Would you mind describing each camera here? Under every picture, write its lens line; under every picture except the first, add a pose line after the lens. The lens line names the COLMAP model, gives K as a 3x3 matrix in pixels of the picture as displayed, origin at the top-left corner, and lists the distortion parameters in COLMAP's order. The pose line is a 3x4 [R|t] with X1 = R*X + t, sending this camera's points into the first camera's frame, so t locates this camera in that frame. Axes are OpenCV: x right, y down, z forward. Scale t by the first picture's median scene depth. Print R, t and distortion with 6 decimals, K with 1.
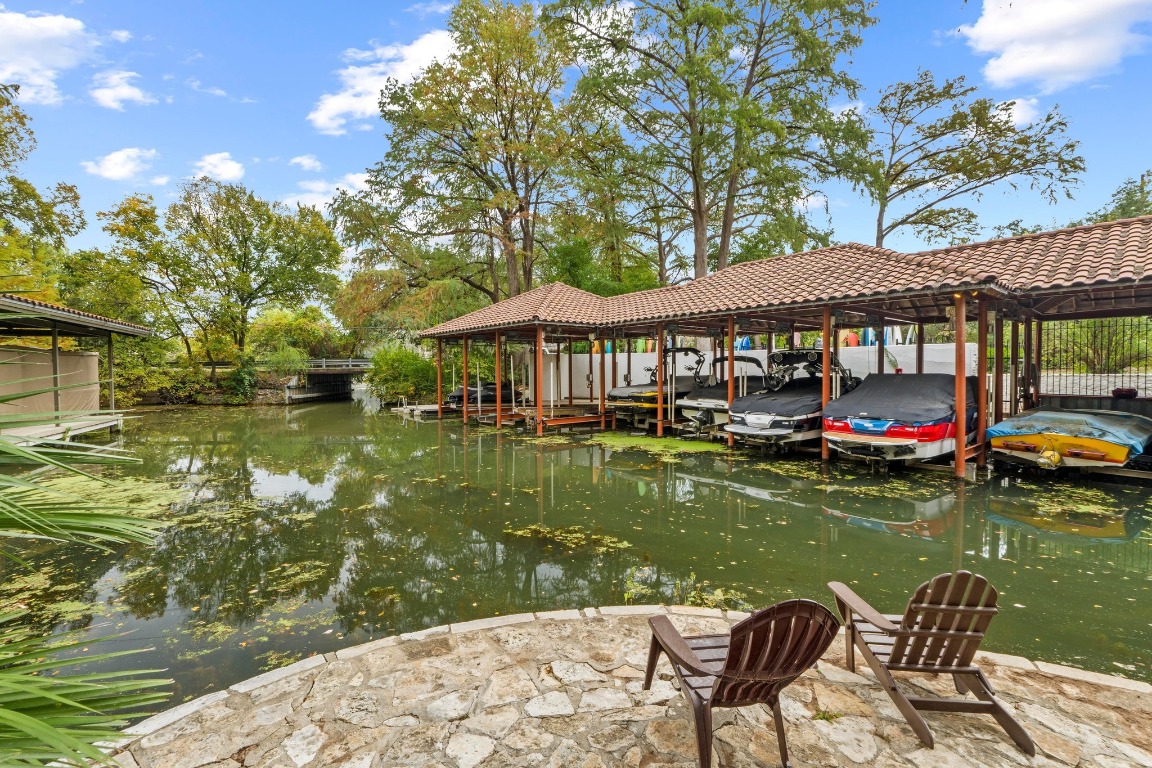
lens RADIAL K [[497.2, 0, 576.1], [0, 497.2, 376.8], [0, 0, 1]] dist [-0.006858, 0.000889]
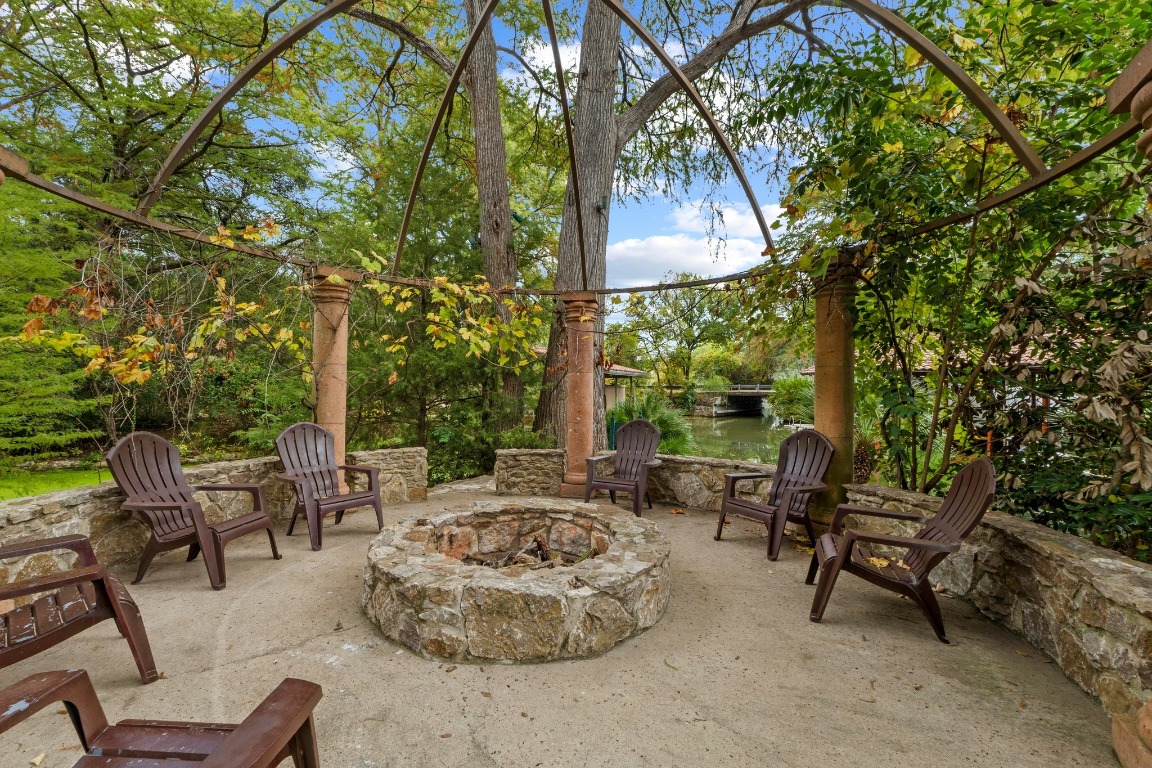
lens RADIAL K [[497.2, 0, 575.1], [0, 497.2, 382.5], [0, 0, 1]] dist [-0.006858, 0.000889]
pose [[0.689899, 0.012932, -0.723790, 0.174835], [-0.028411, 0.999554, -0.009222, -0.018411], [0.723348, 0.026926, 0.689958, -0.276860]]
